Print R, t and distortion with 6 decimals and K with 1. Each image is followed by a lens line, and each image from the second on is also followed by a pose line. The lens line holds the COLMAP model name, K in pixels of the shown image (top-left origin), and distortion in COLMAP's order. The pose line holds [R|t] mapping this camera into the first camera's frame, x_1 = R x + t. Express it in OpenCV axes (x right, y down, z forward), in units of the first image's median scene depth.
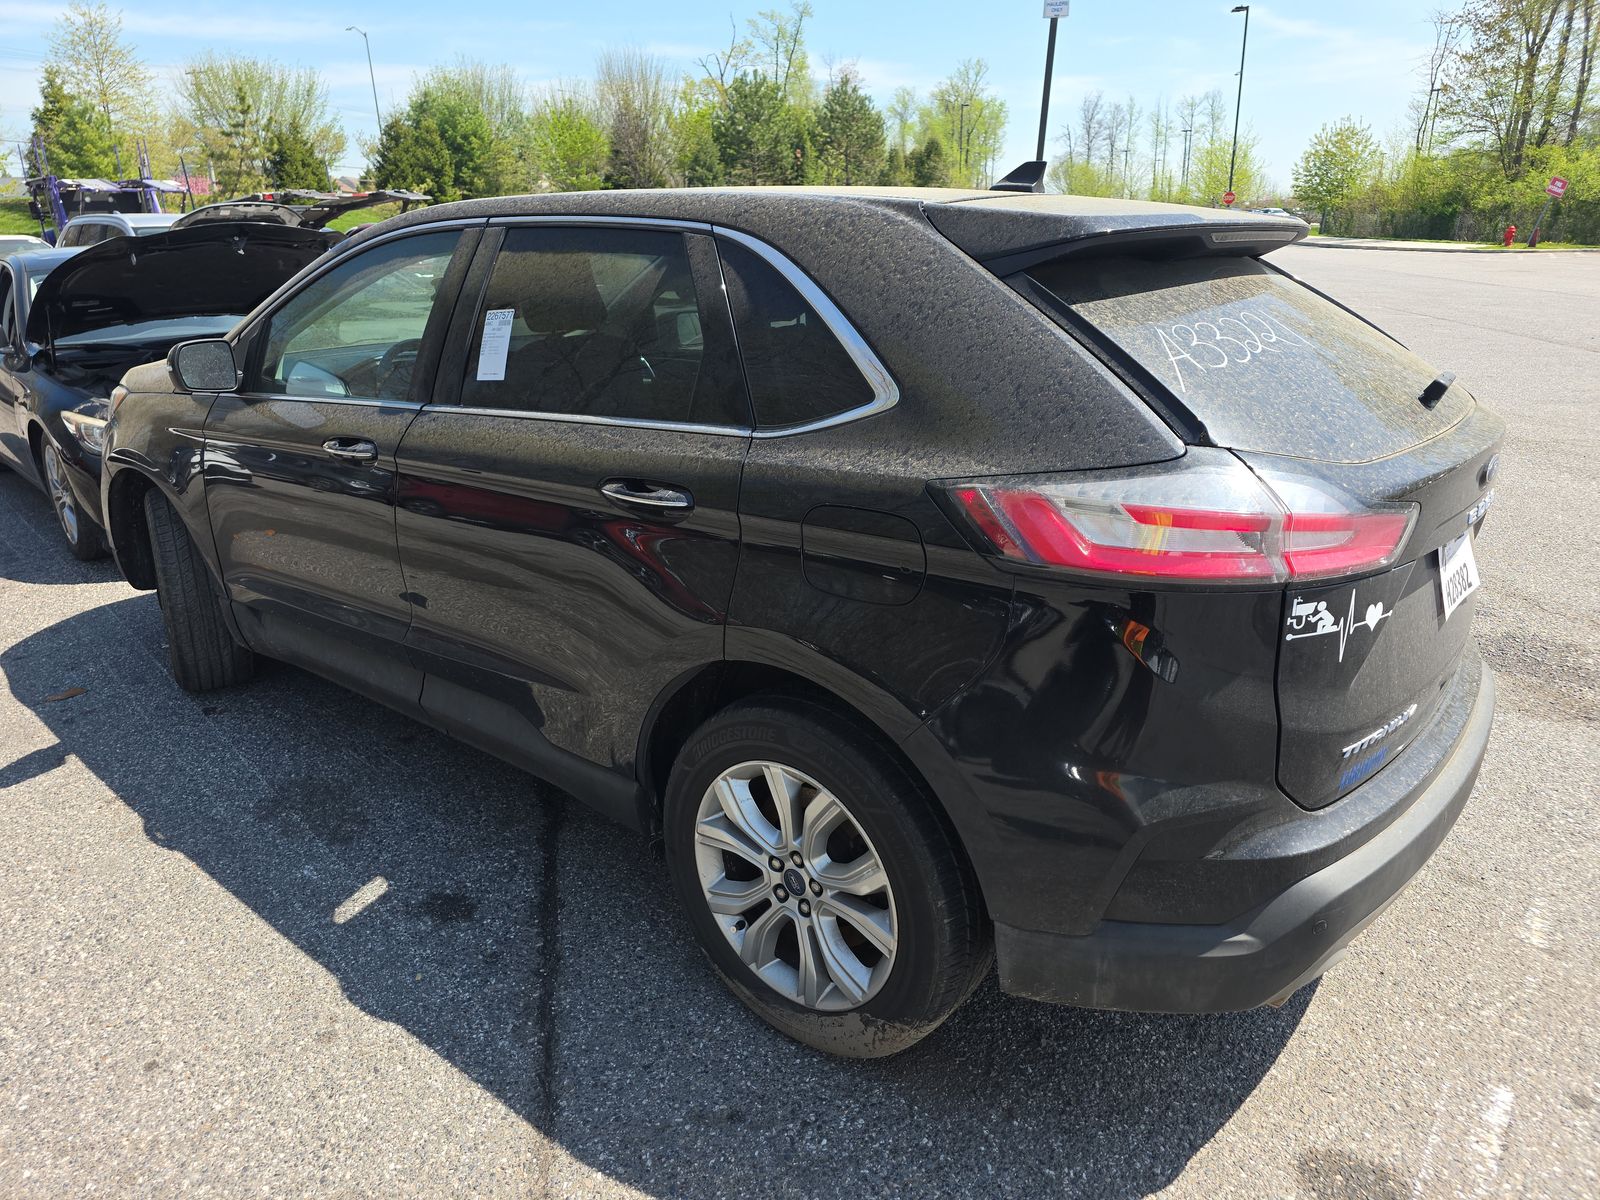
lens RADIAL K [[1088.5, 0, 800.0], [0, 1088.5, 600.0], [0, 0, 1]] dist [0.001813, -0.018416]
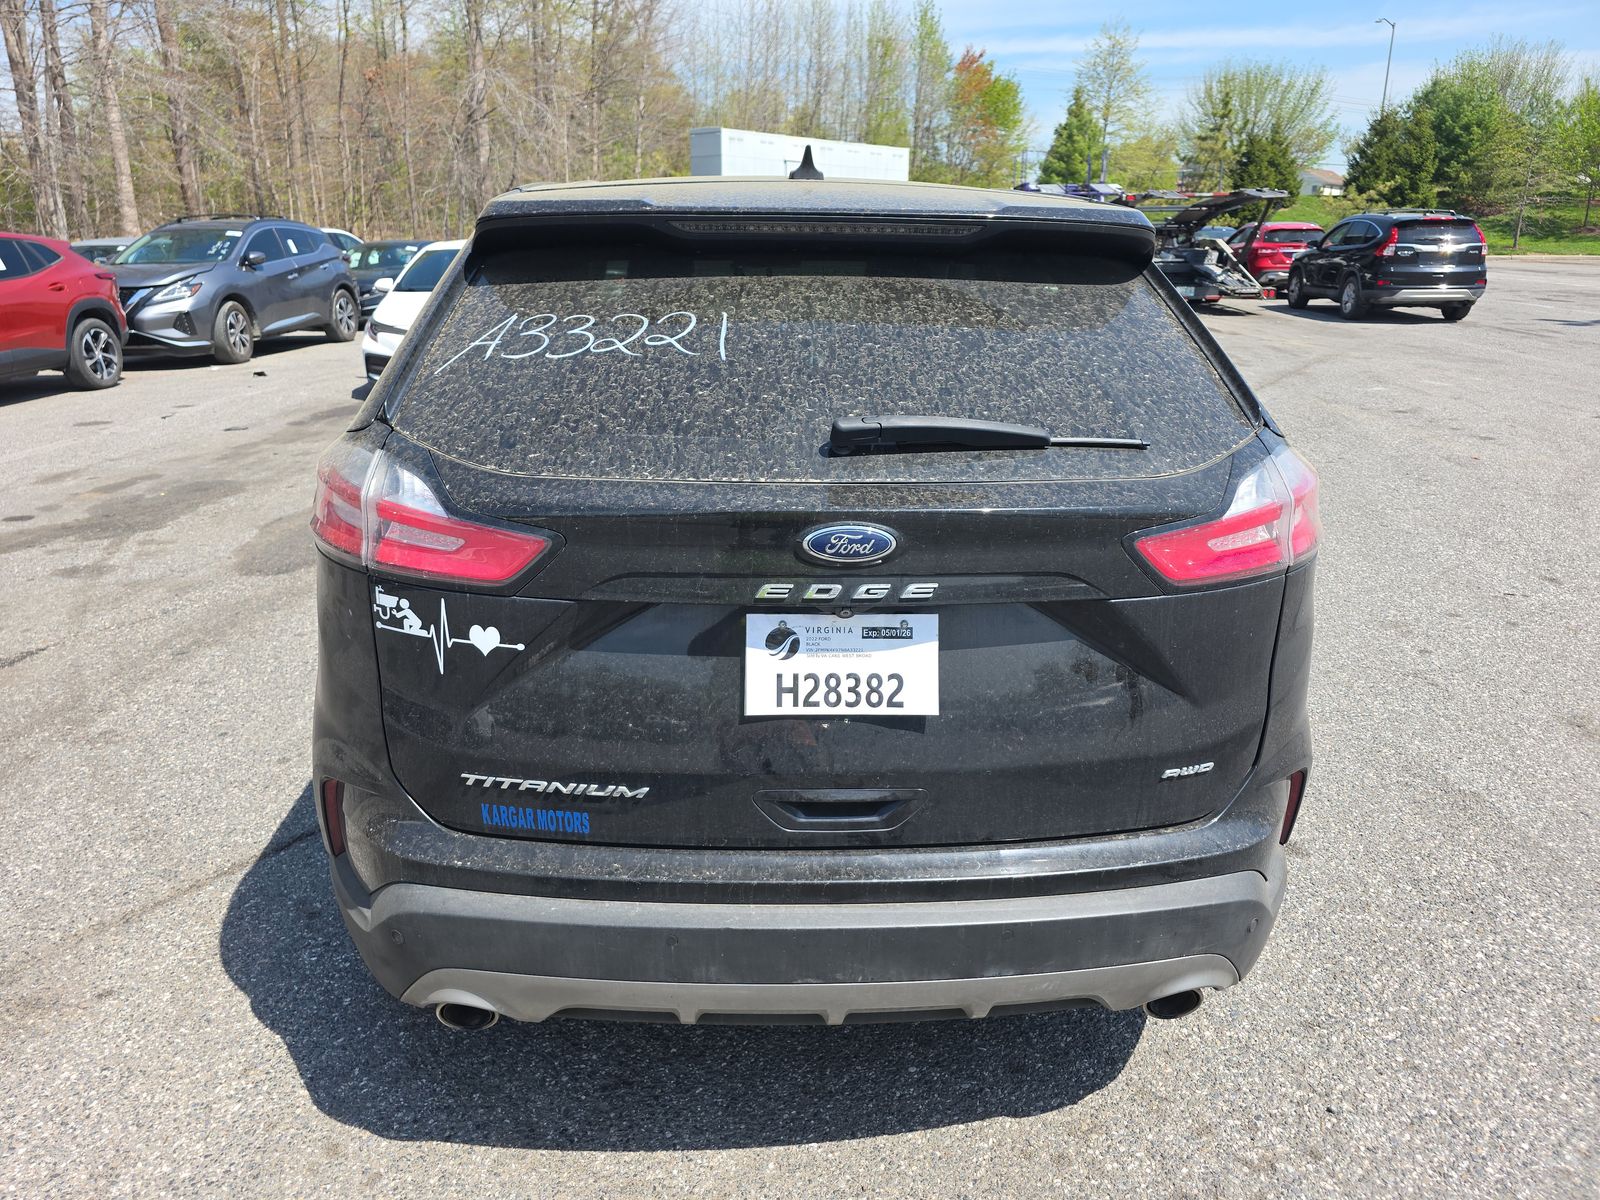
lens RADIAL K [[1088.5, 0, 790.5], [0, 1088.5, 591.1], [0, 0, 1]] dist [-0.002230, -0.005594]
pose [[0.676260, 0.231528, -0.699333, 0.037801], [-0.236741, 0.967273, 0.091304, -0.004760], [0.697586, 0.103816, 0.708940, 0.015138]]
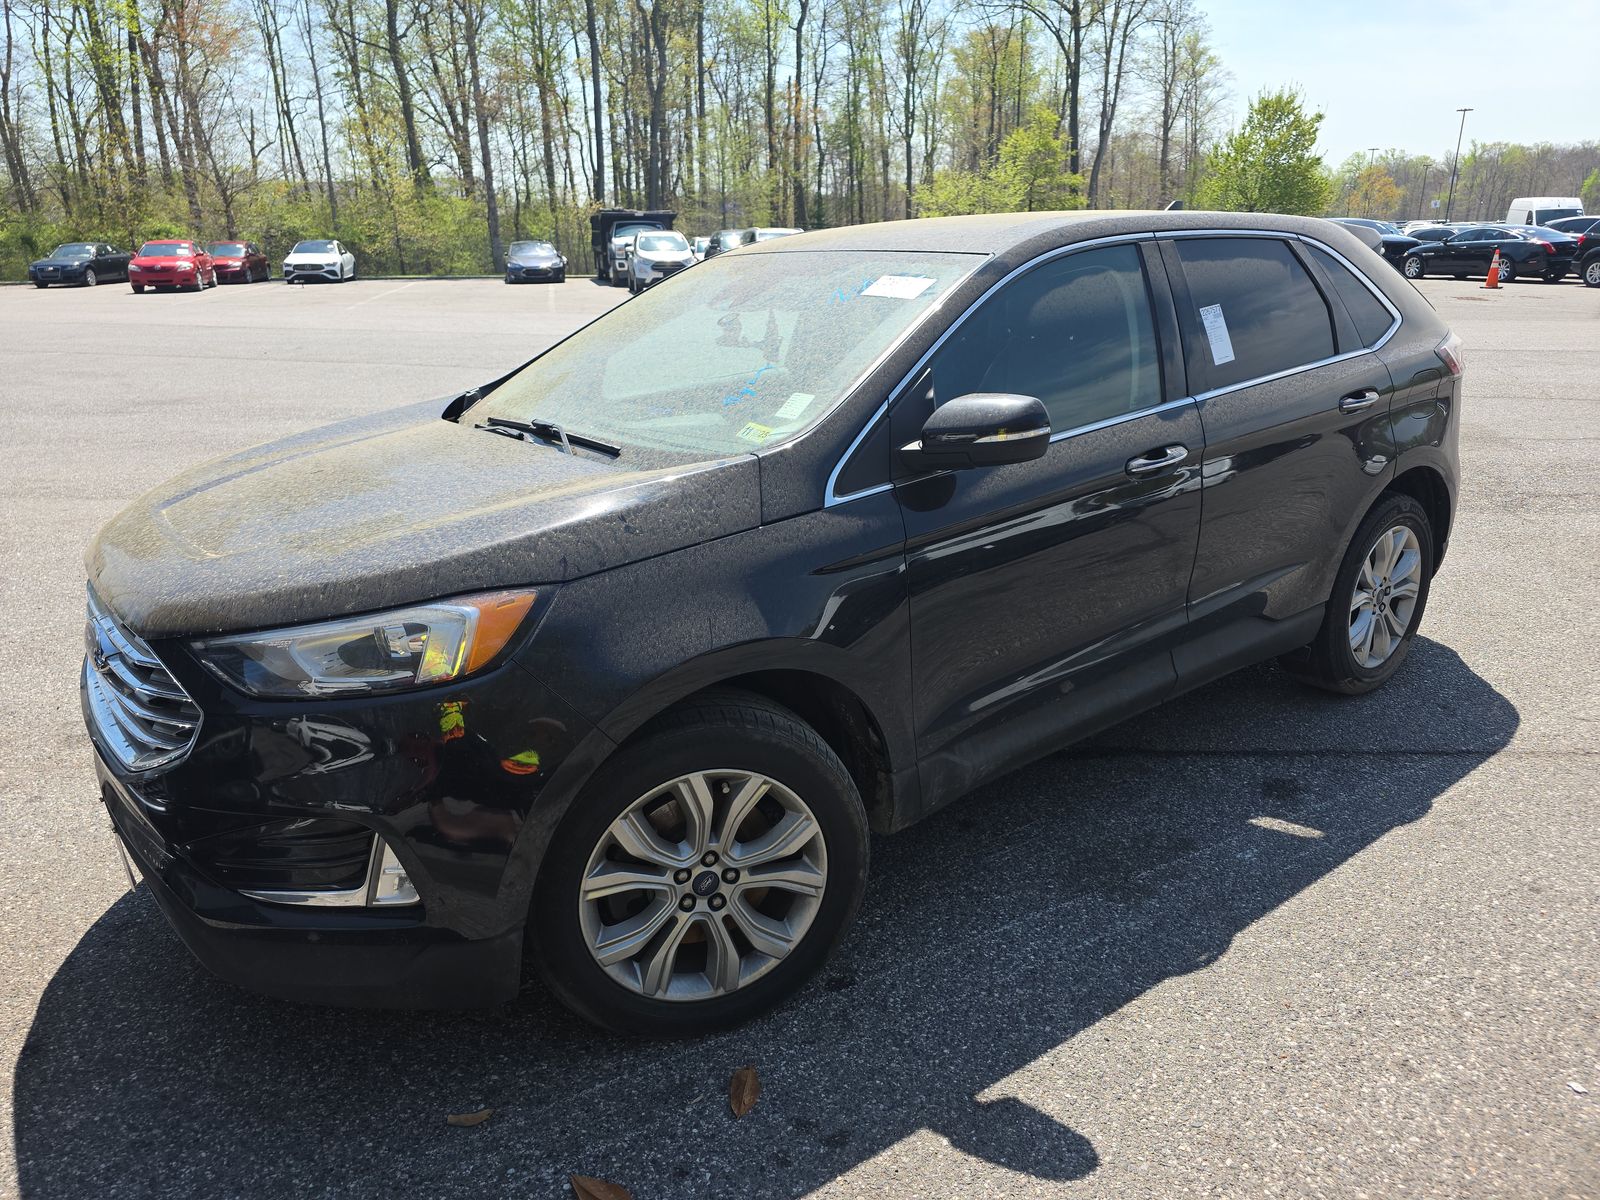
lens RADIAL K [[1088.5, 0, 790.5], [0, 1088.5, 591.1], [0, 0, 1]] dist [-0.002230, -0.005594]
pose [[0.225407, -0.304067, 0.925600, -1.507068], [0.335179, 0.916259, 0.219373, -0.374079], [-0.914793, 0.260793, 0.308448, 1.065394]]
